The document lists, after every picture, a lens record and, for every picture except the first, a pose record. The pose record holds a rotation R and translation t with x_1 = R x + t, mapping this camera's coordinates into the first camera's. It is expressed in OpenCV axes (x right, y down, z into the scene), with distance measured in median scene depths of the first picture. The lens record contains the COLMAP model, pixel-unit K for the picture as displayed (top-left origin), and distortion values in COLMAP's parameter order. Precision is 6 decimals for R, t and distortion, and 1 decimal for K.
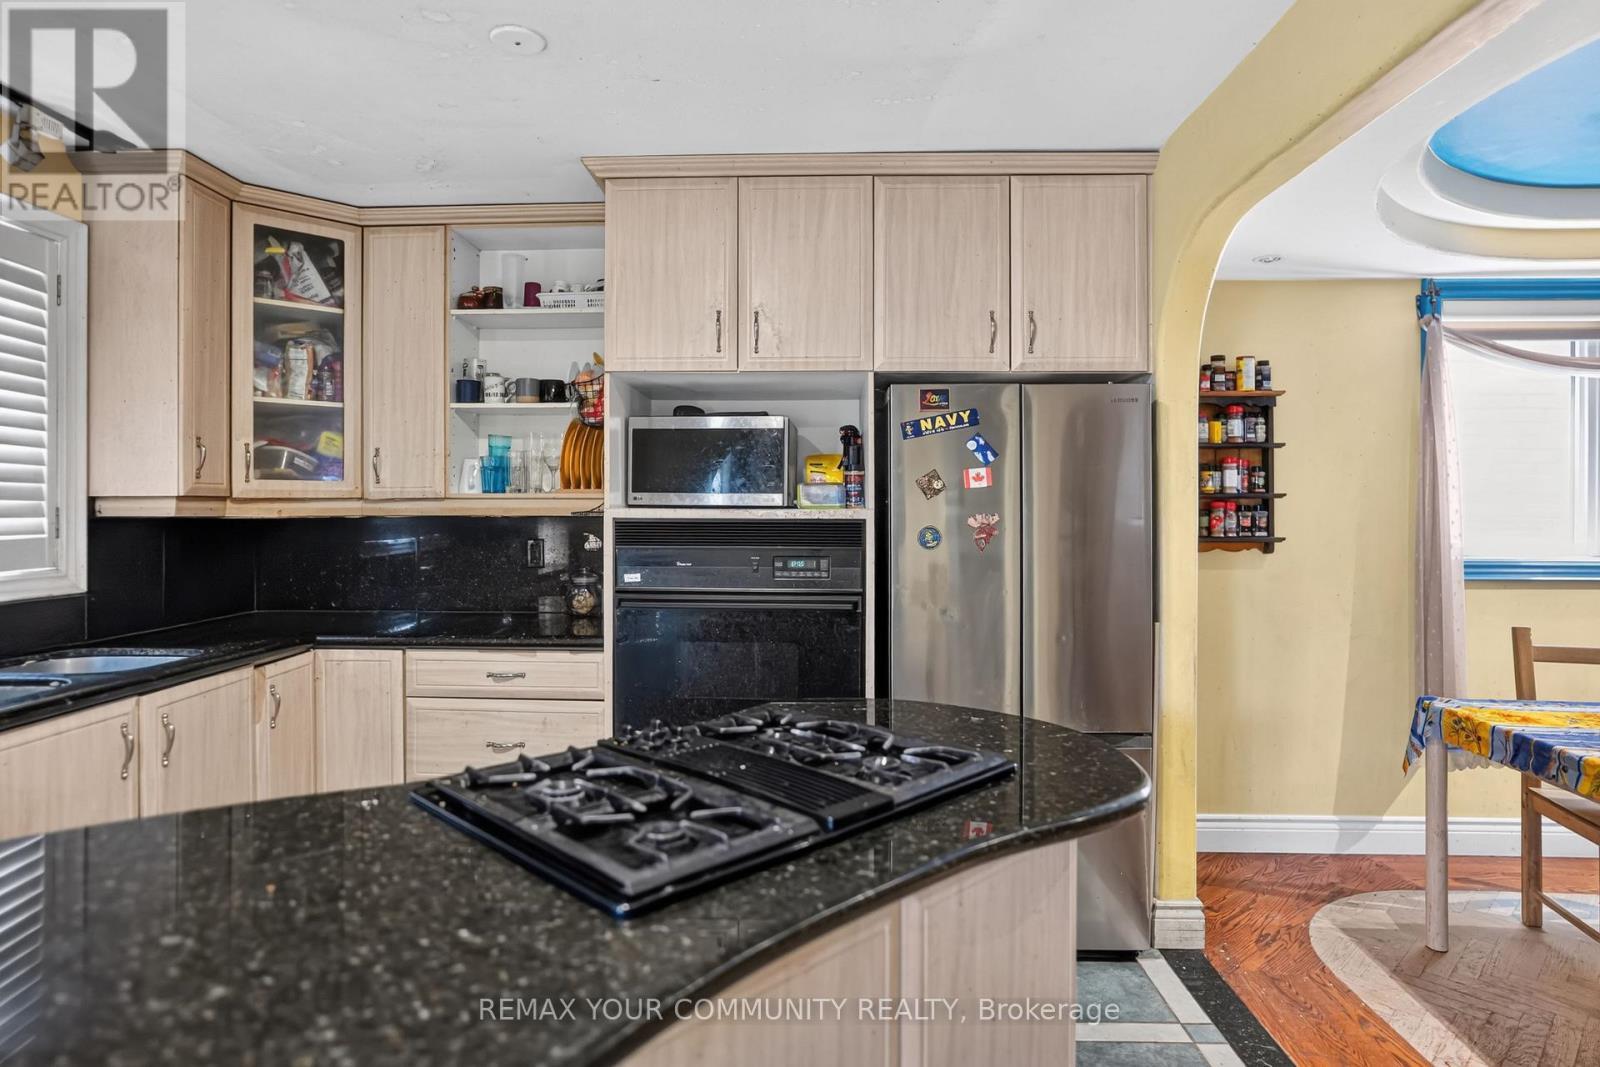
lens RADIAL K [[912.8, 0, 790.4], [0, 912.8, 506.2], [0, 0, 1]] dist [-0.021879, 0.000553]
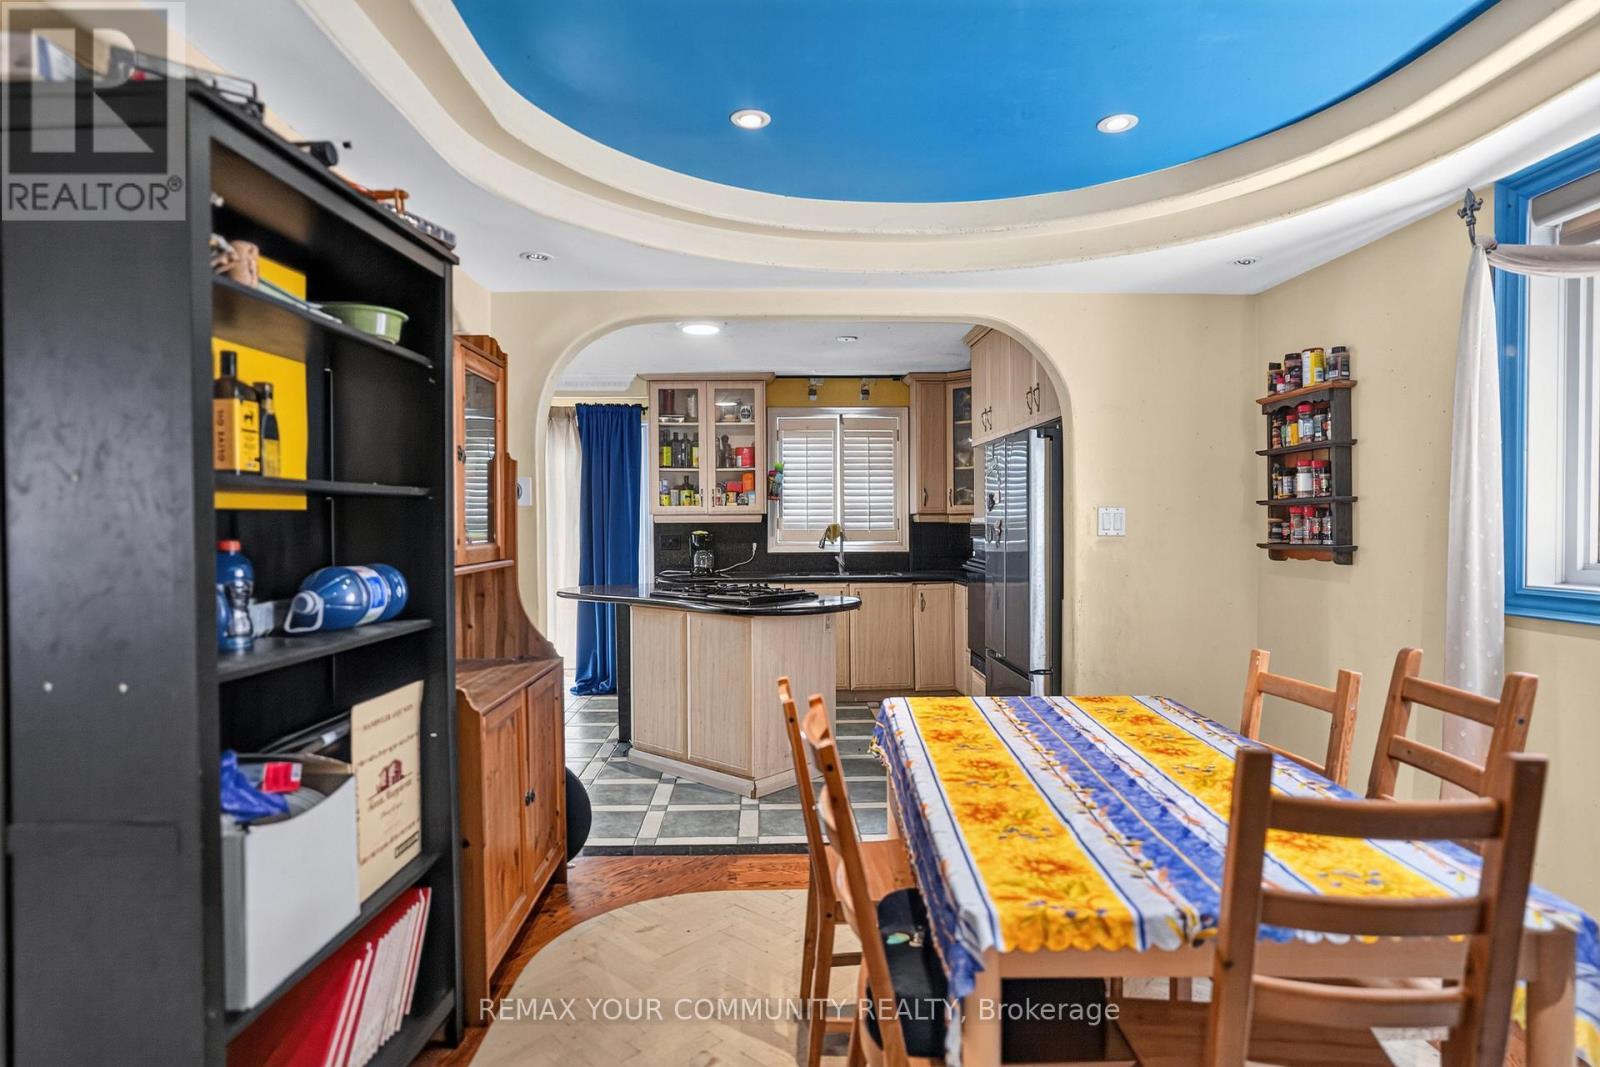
lens RADIAL K [[912.8, 0, 794.9], [0, 912.8, 532.0], [0, 0, 1]] dist [-0.021879, 0.000553]
pose [[0.056419, 0.011775, -0.998338, 1.580028], [0.006873, 0.999902, 0.012182, 0.006305], [0.998384, -0.007548, 0.056332, 0.479716]]
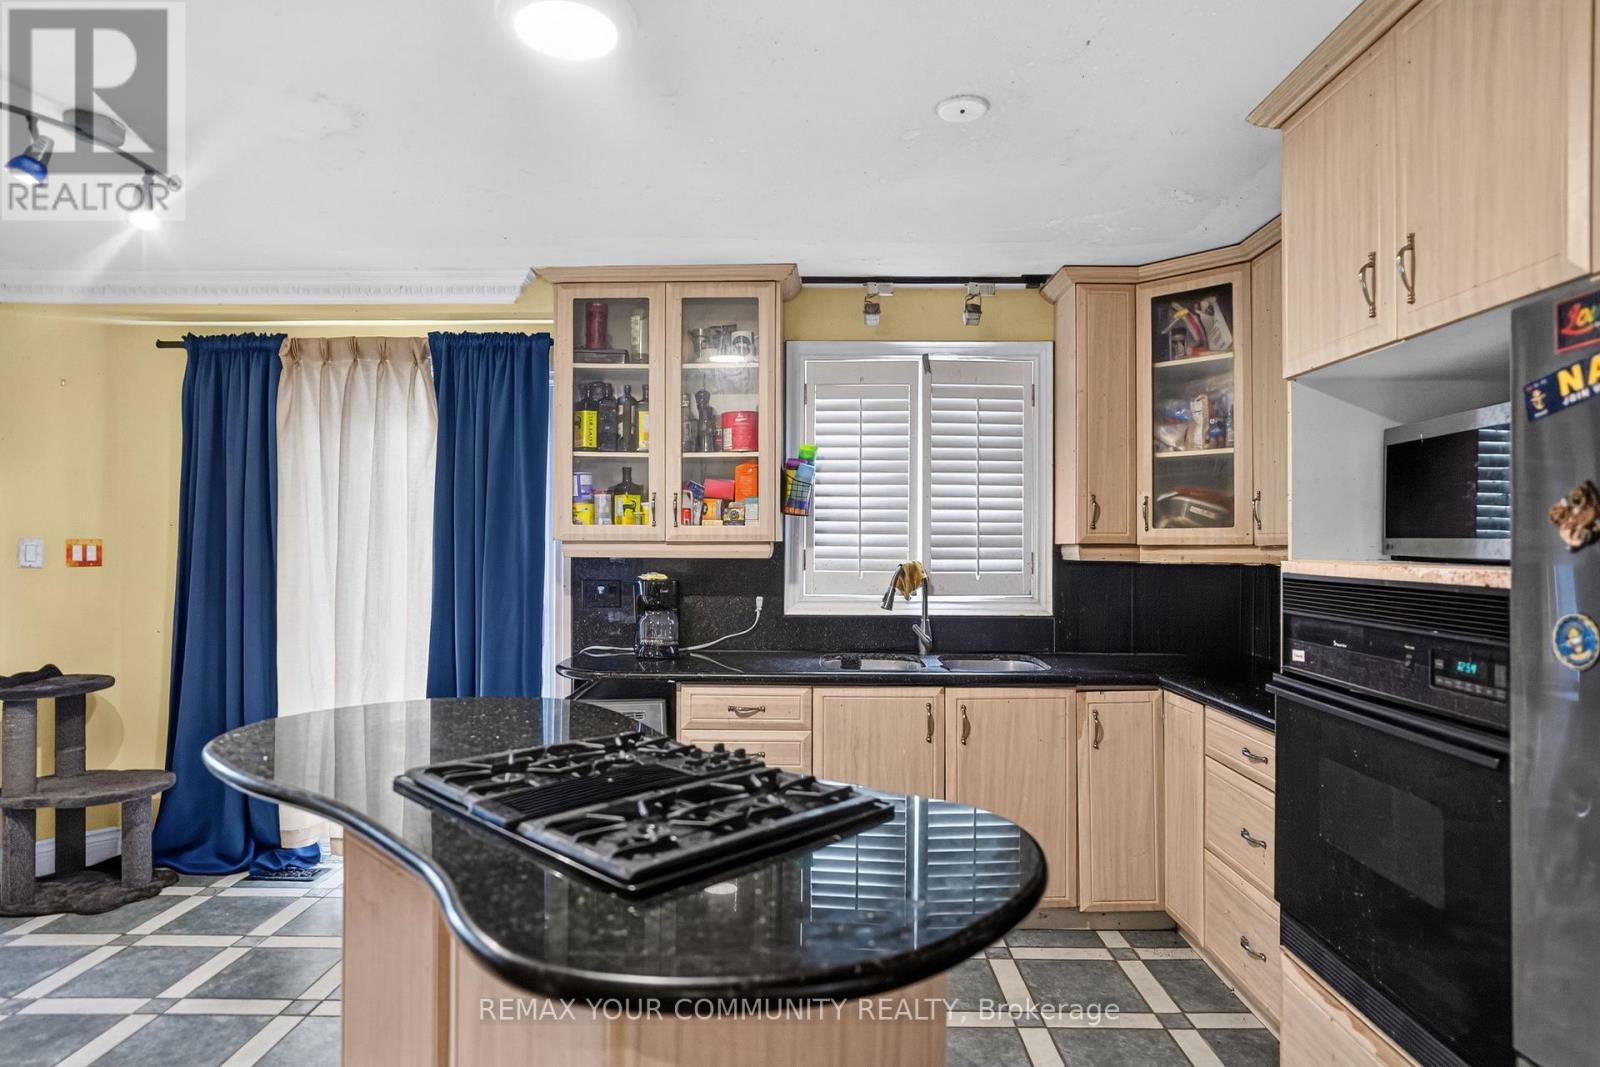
lens RADIAL K [[912.8, 0, 802.0], [0, 912.8, 533.1], [0, 0, 1]] dist [-0.021879, 0.000553]
pose [[0.008067, -0.011816, -0.999898, 0.506394], [-0.003498, 0.999924, -0.011844, -0.008904], [0.999961, 0.003593, 0.008025, 0.553864]]
